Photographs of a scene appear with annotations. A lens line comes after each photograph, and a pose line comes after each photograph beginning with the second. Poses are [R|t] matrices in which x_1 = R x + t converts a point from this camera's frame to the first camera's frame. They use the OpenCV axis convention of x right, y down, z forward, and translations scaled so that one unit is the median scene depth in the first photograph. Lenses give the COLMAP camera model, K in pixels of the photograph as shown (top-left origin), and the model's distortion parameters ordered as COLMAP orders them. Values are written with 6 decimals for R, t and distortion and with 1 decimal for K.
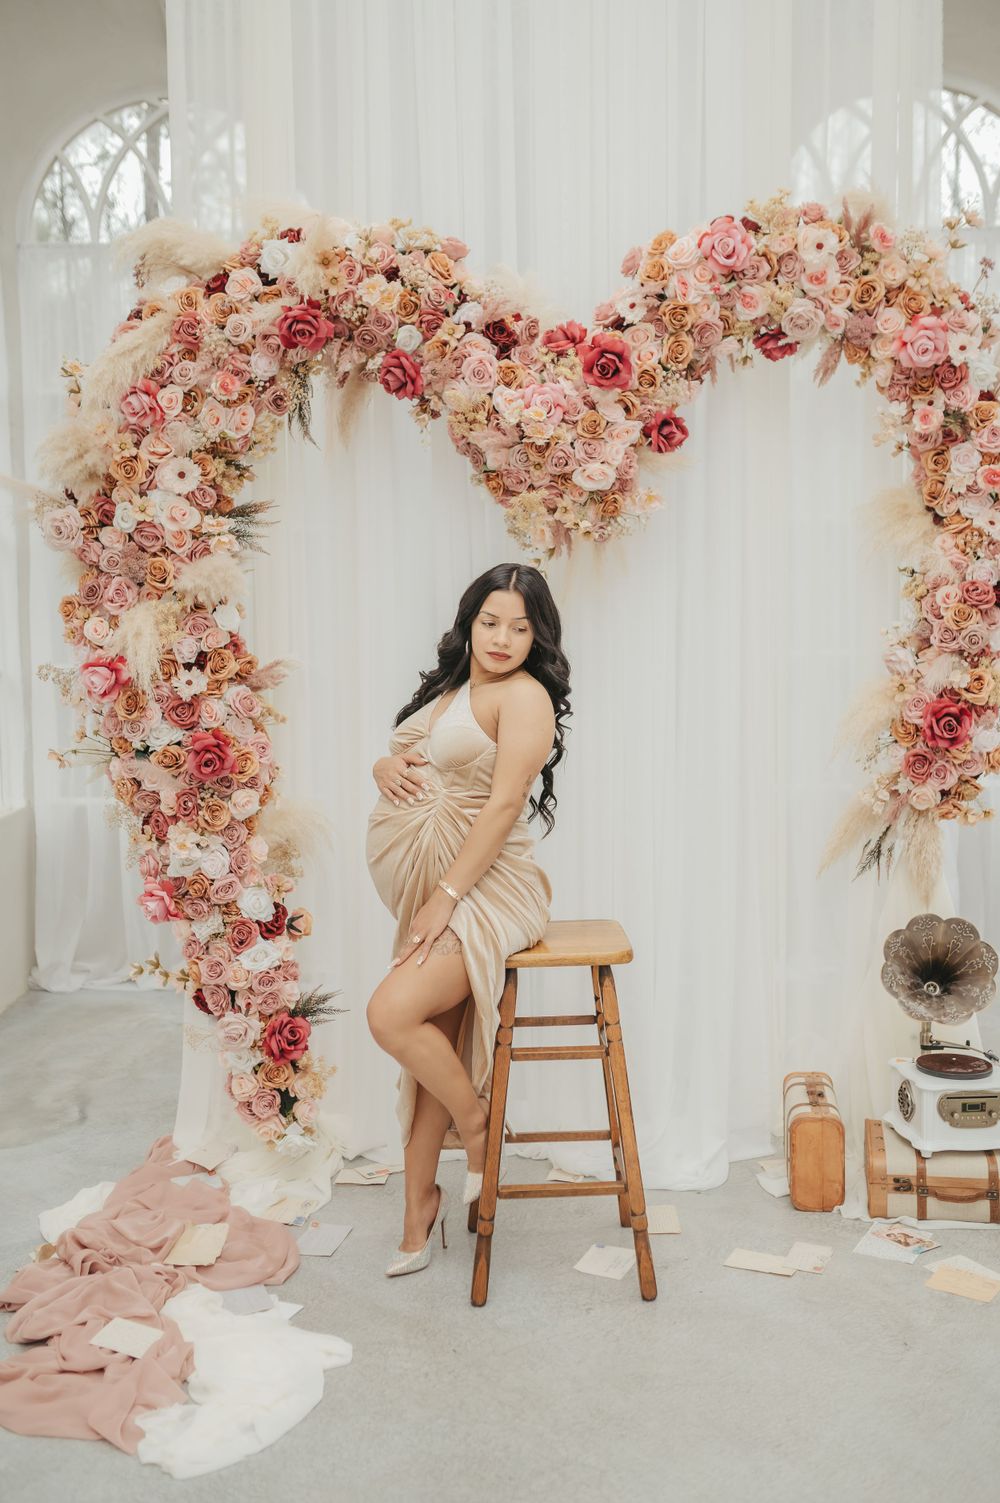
lens RADIAL K [[1511.3, 0, 575.2], [0, 1511.3, 751.3], [0, 0, 1]] dist [0.020964, 0.016022]
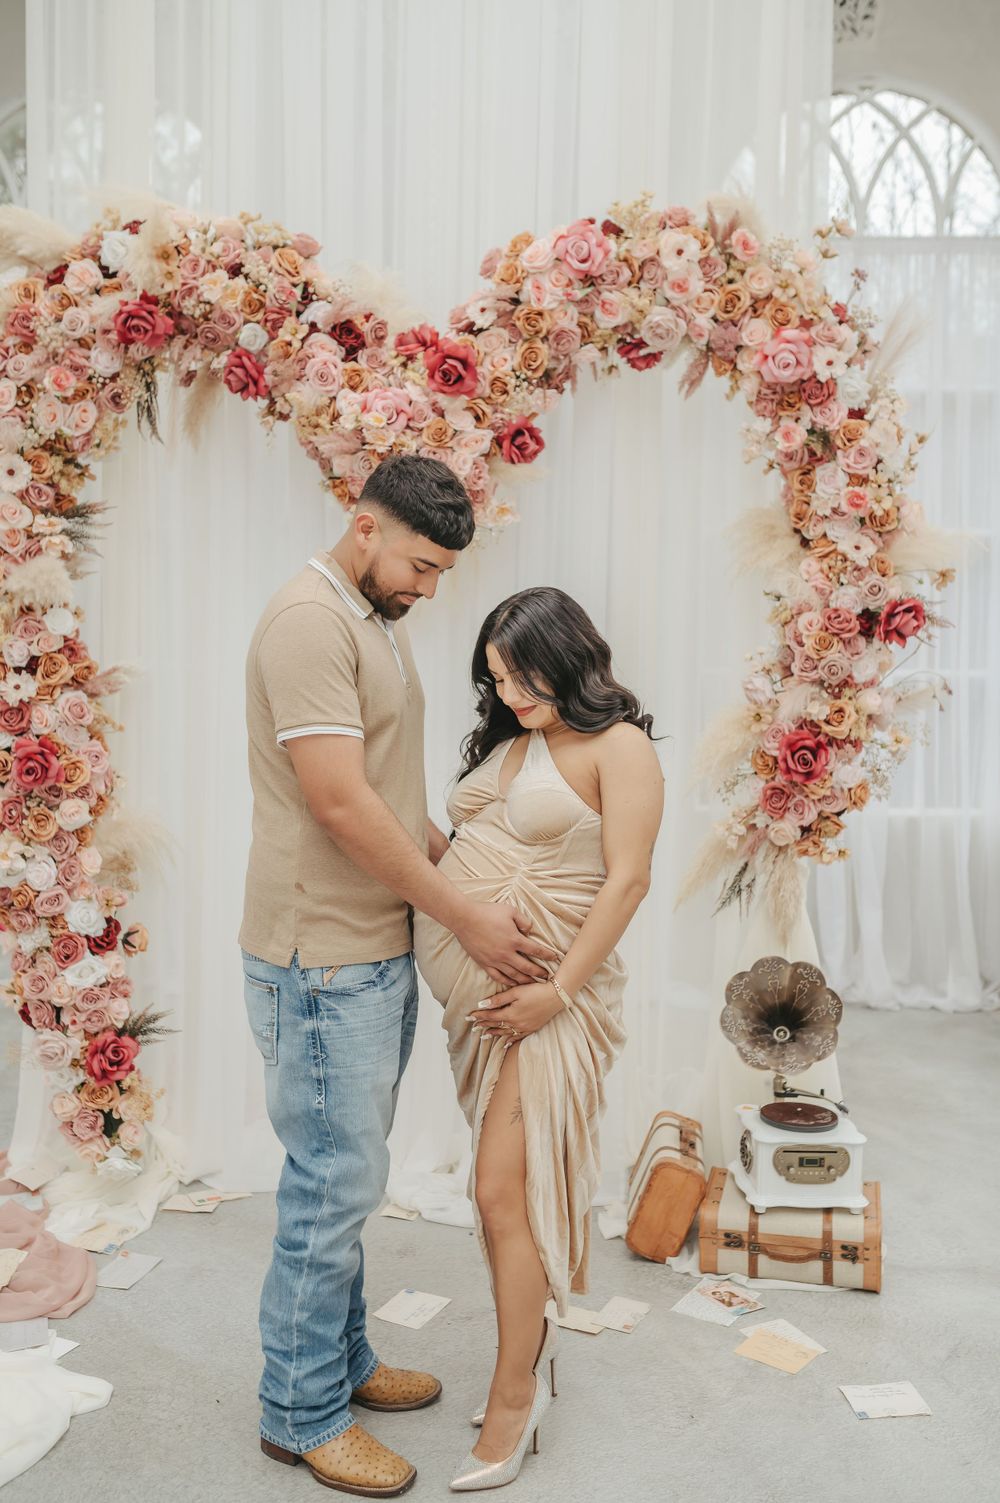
lens RADIAL K [[1511.3, 0, 575.2], [0, 1511.3, 751.3], [0, 0, 1]] dist [0.020964, 0.016022]
pose [[0.998783, 0.035080, -0.034667, 0.136068], [-0.035084, 0.999384, 0.000489, -0.017401], [0.034663, 0.000727, 0.999399, 0.044899]]
